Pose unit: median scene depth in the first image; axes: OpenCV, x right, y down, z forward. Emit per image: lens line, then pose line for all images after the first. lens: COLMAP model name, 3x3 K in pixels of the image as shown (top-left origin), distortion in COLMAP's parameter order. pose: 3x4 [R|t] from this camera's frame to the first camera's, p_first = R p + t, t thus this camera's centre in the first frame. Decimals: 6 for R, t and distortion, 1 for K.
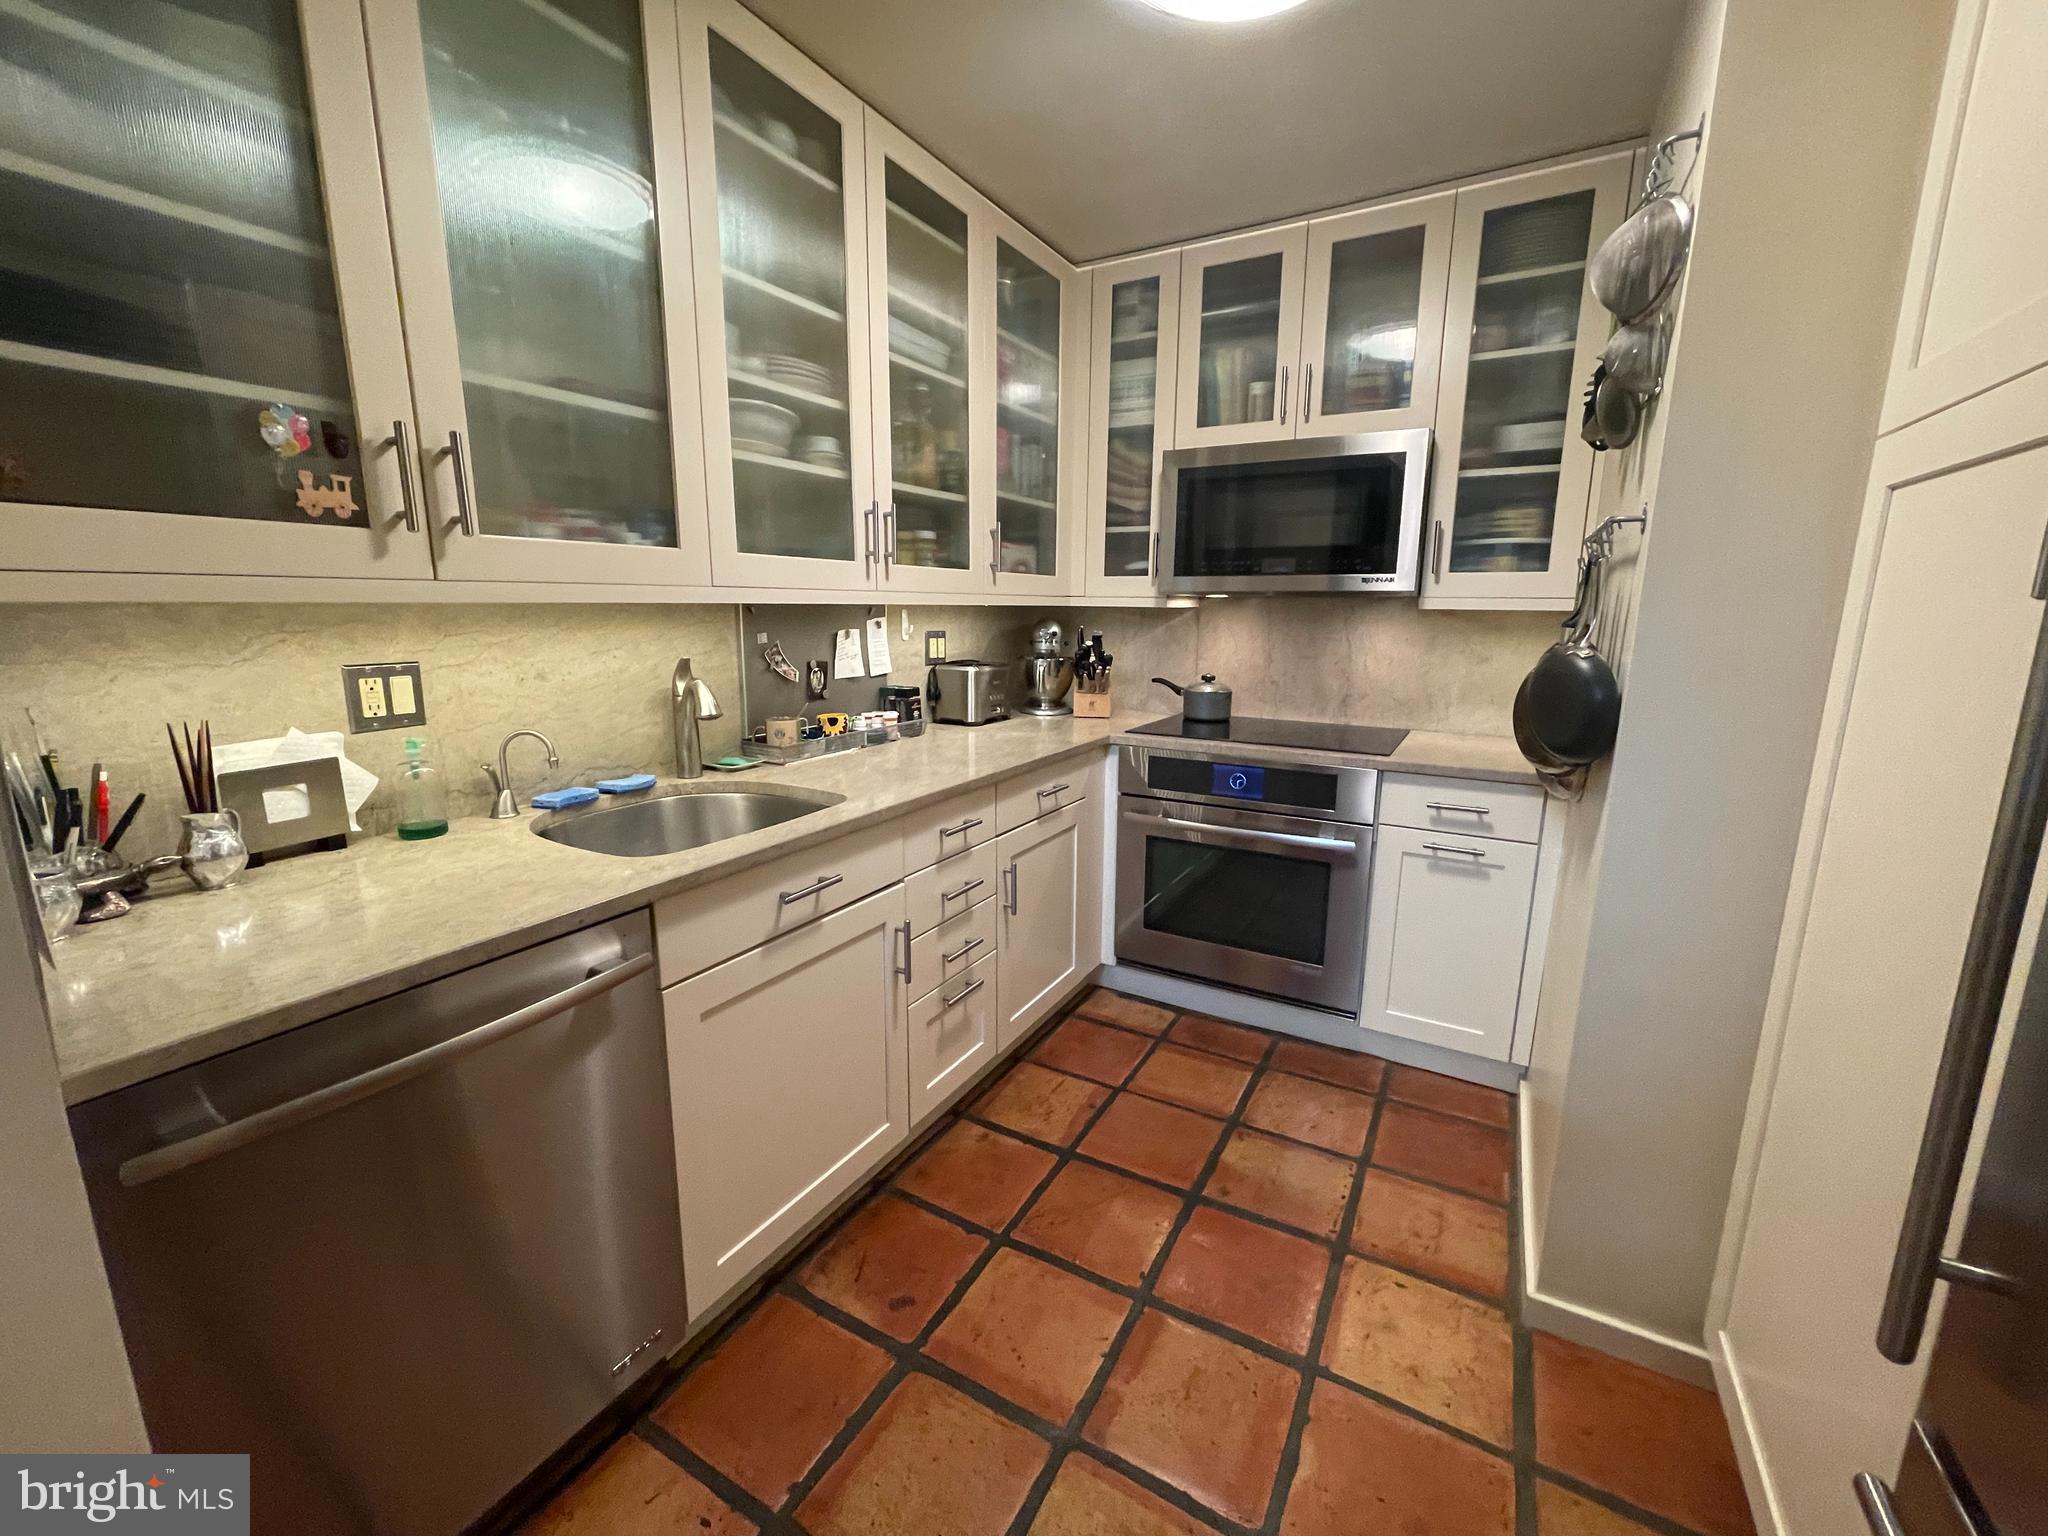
lens RADIAL K [[828.4, 0, 1026.7], [0, 828.4, 759.1], [0, 0, 1]] dist [-0.002486, -0.000263]
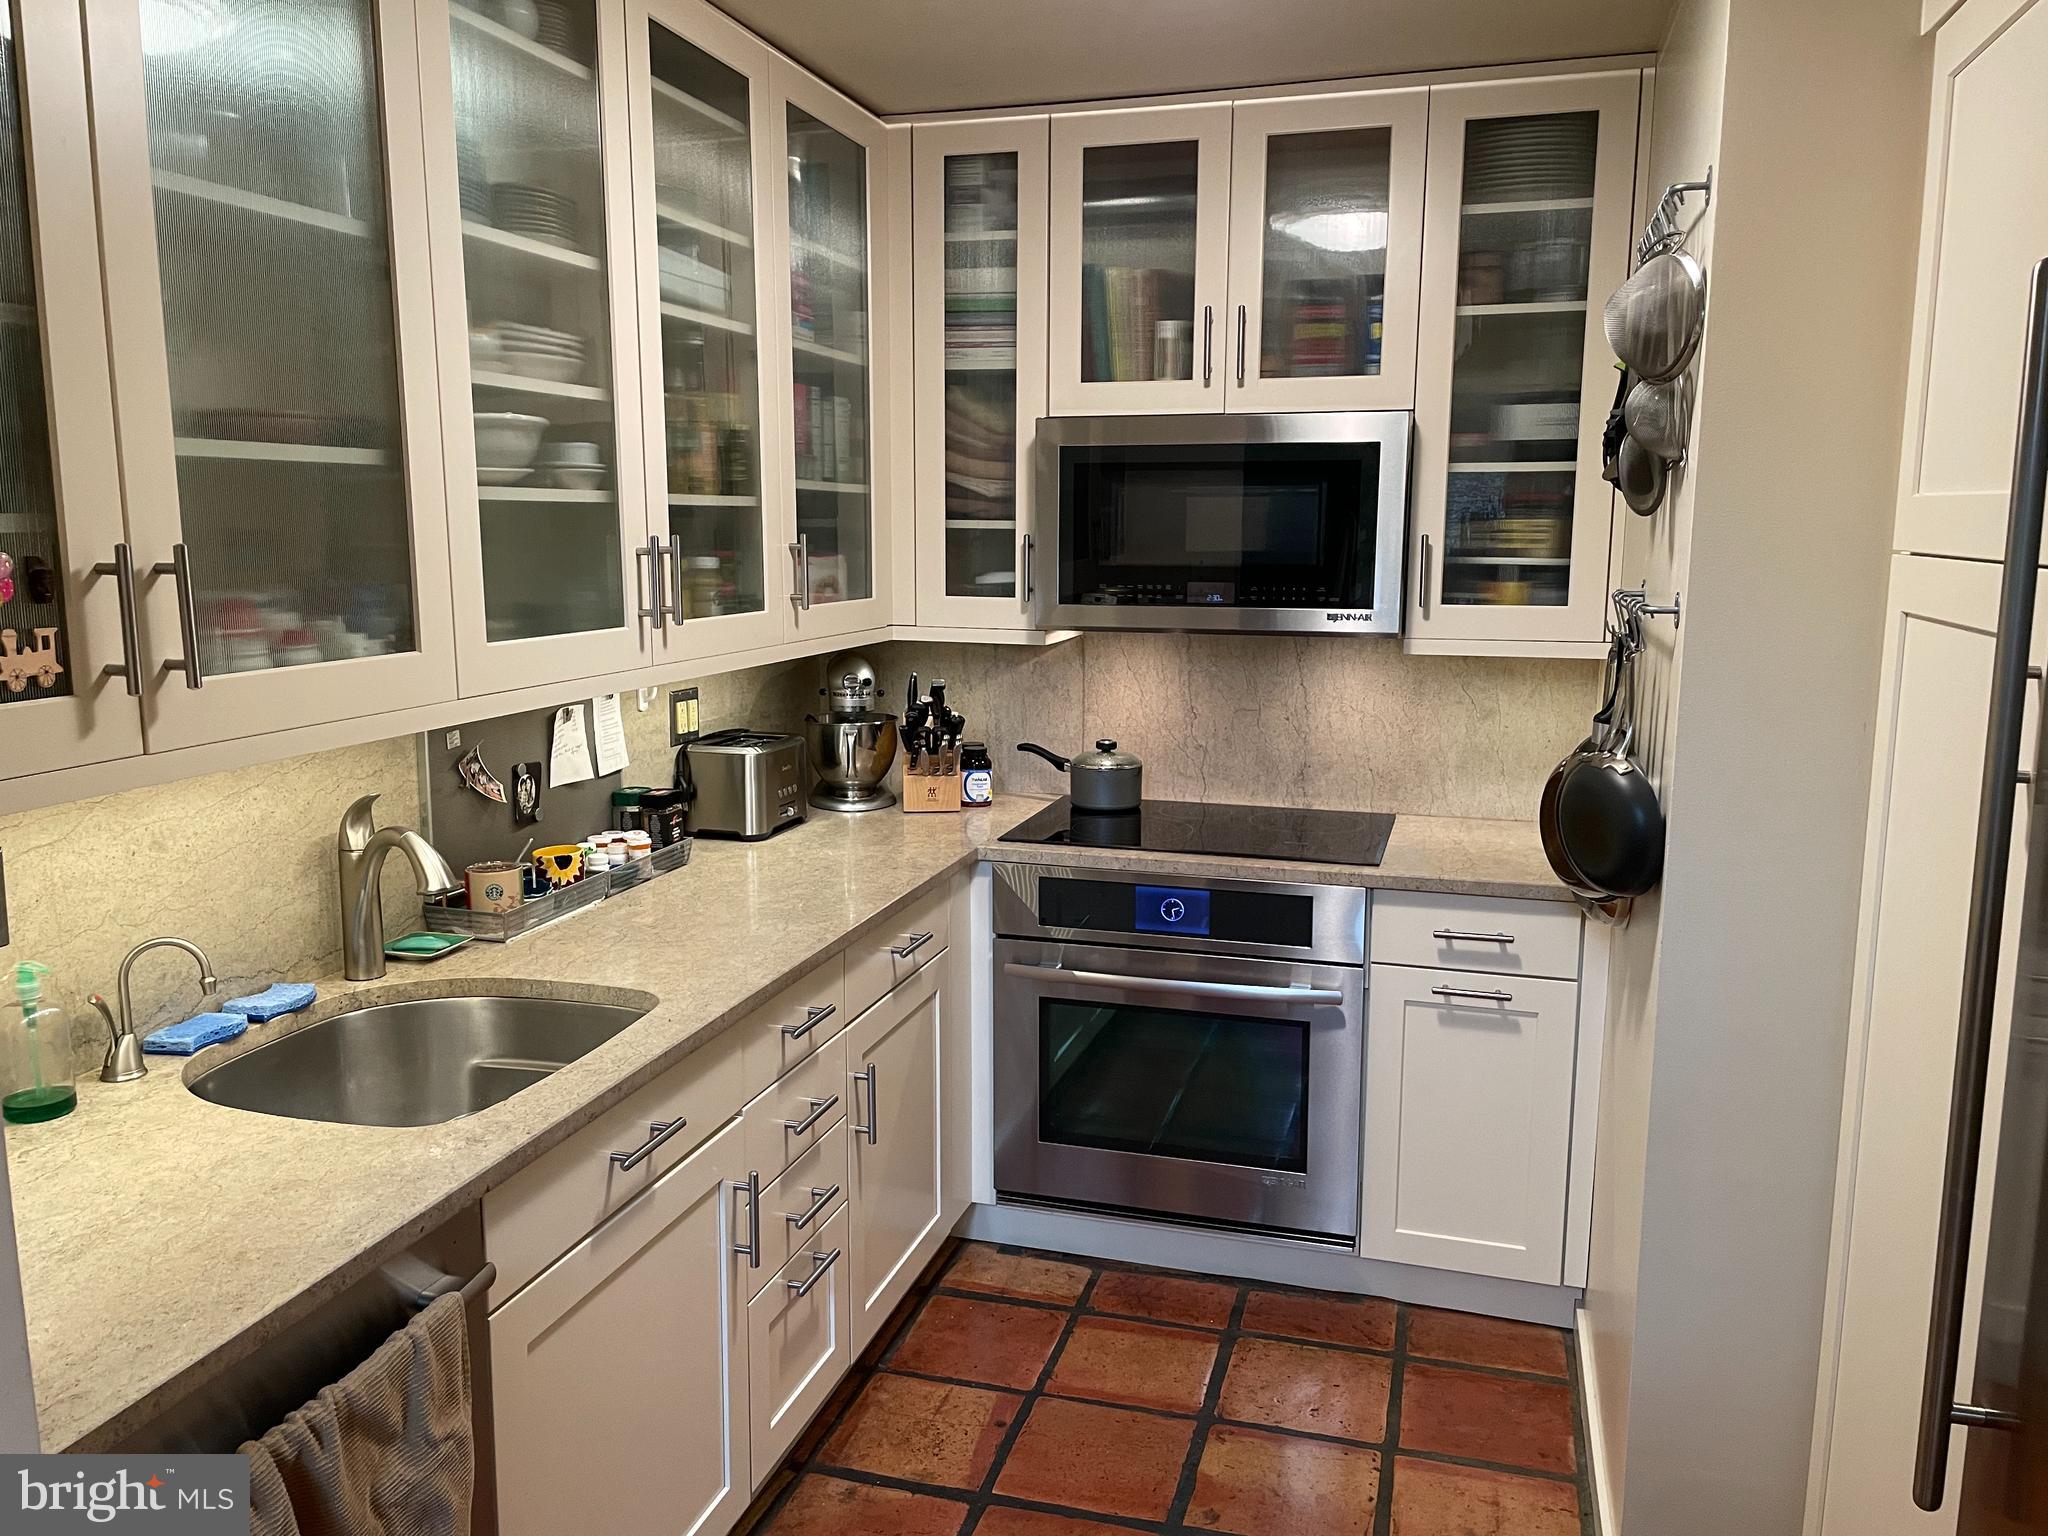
lens RADIAL K [[1534.5, 0, 1036.4], [0, 1534.5, 760.3], [0, 0, 1]] dist [0.105165, -0.131608]
pose [[0.971525, -0.039283, 0.233657, -0.152207], [0.046442, 0.998603, -0.025210, -0.073304], [-0.232341, 0.035344, 0.971992, -0.219973]]
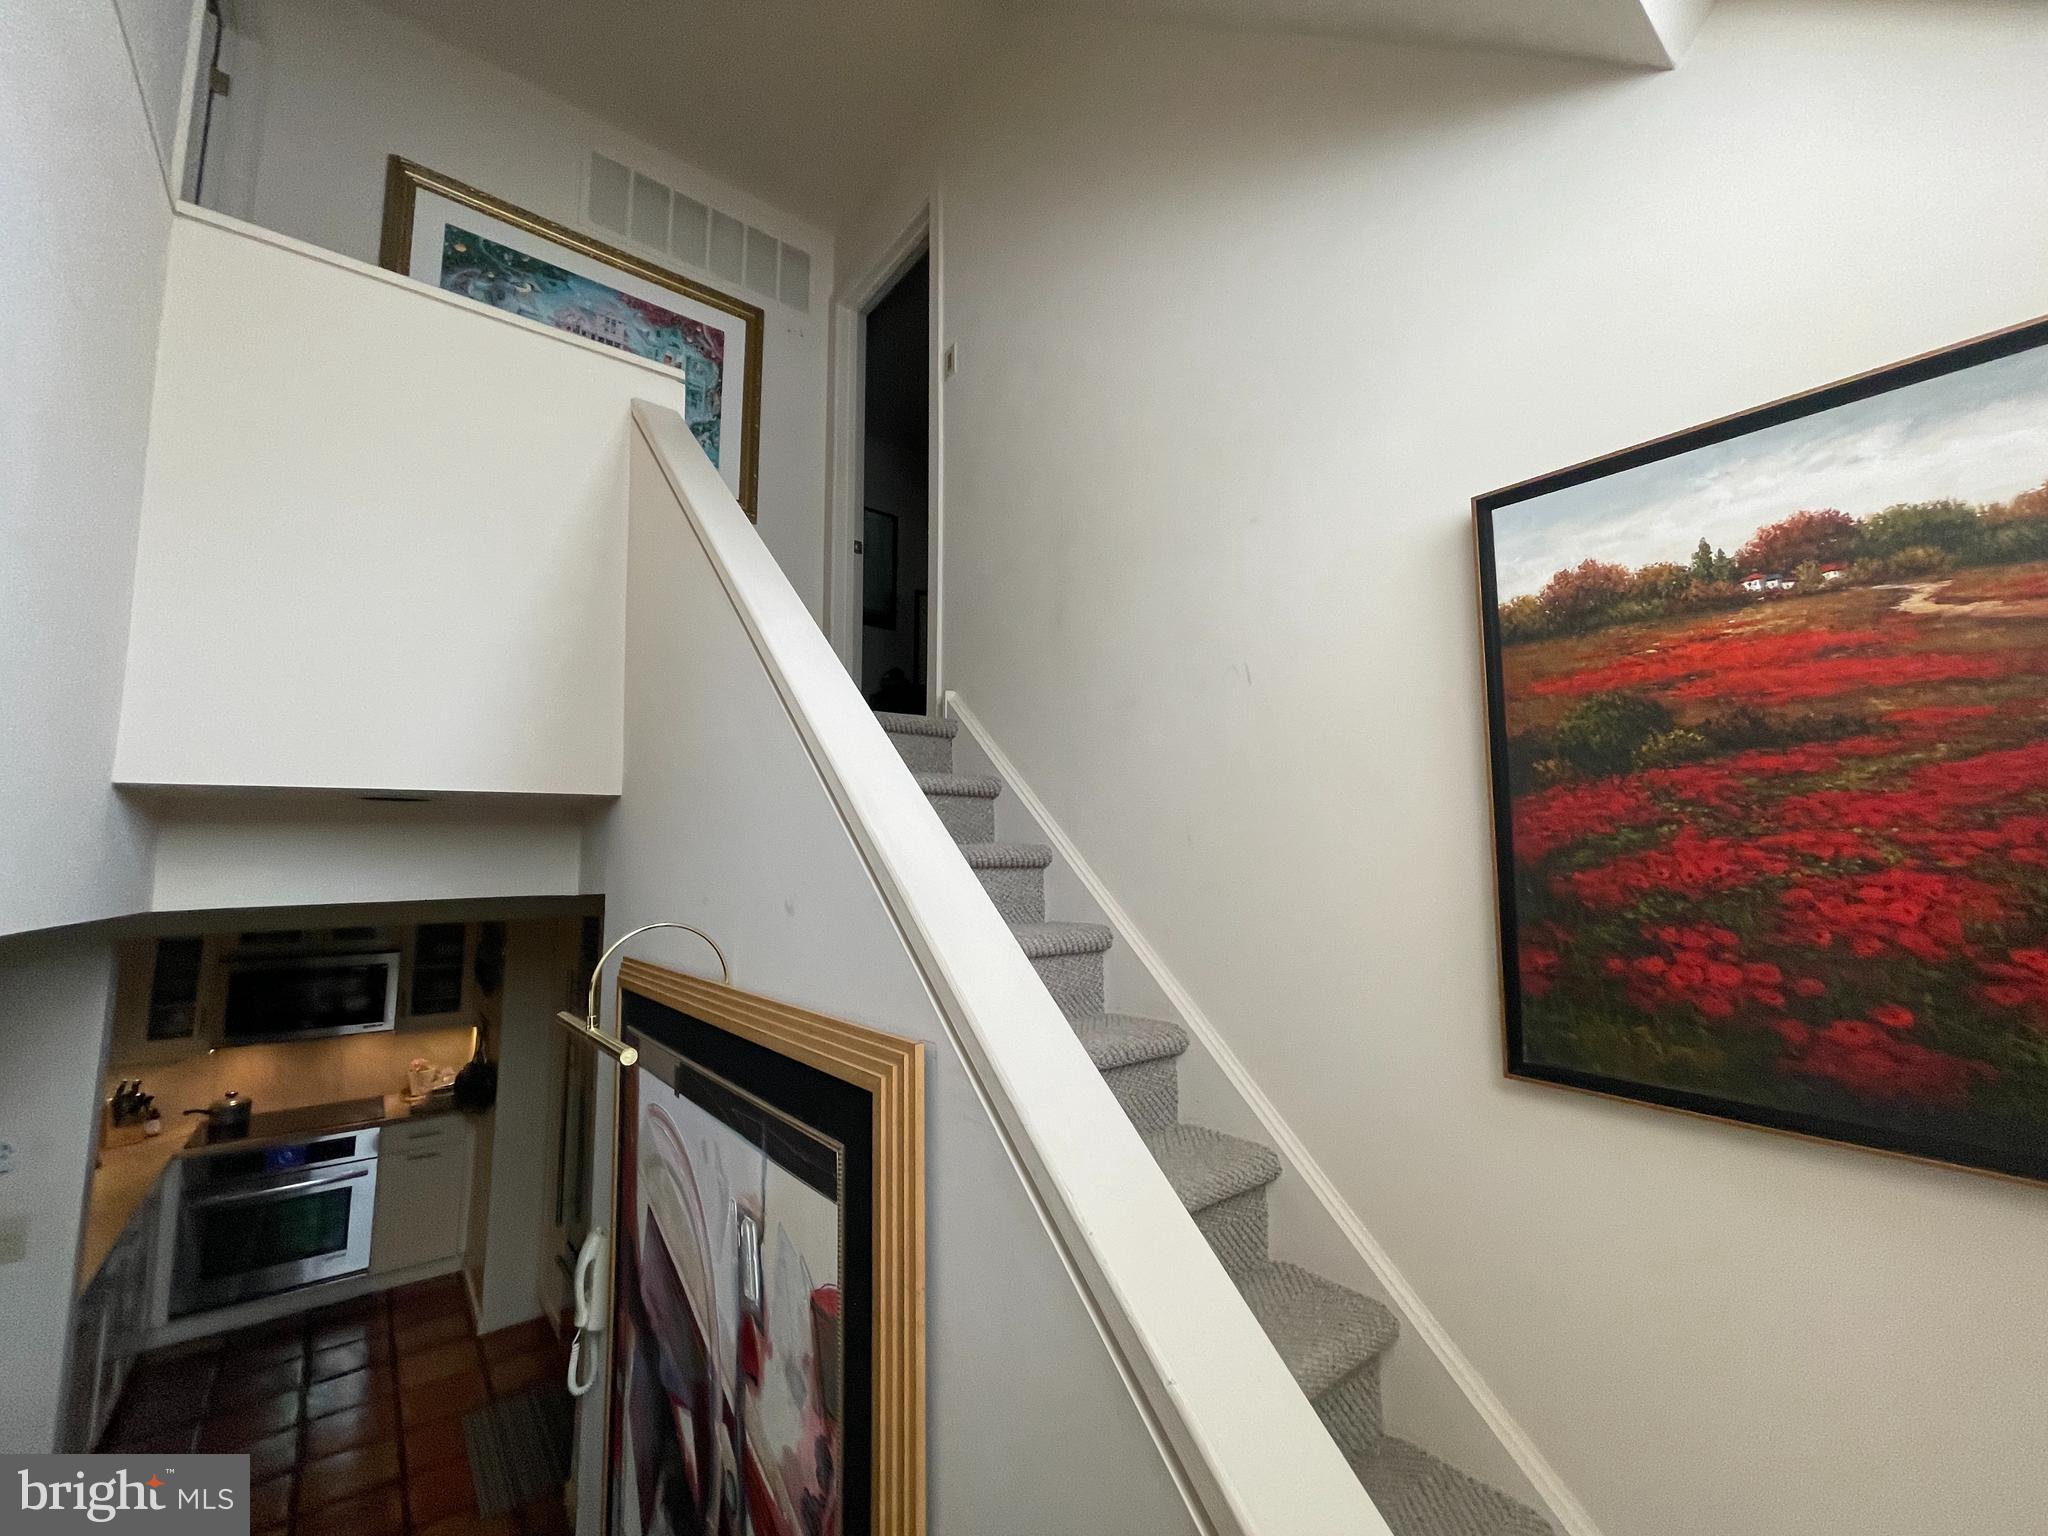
lens RADIAL K [[824.7, 0, 1024.0], [0, 824.7, 768.0], [0, 0, 1]] dist [-0.000707, -0.007901]
pose [[0.362980, 0.098809, 0.926543, -0.878635], [0.188756, 0.965949, -0.176957, -0.173432], [-0.912478, 0.239122, 0.331969, -1.210007]]
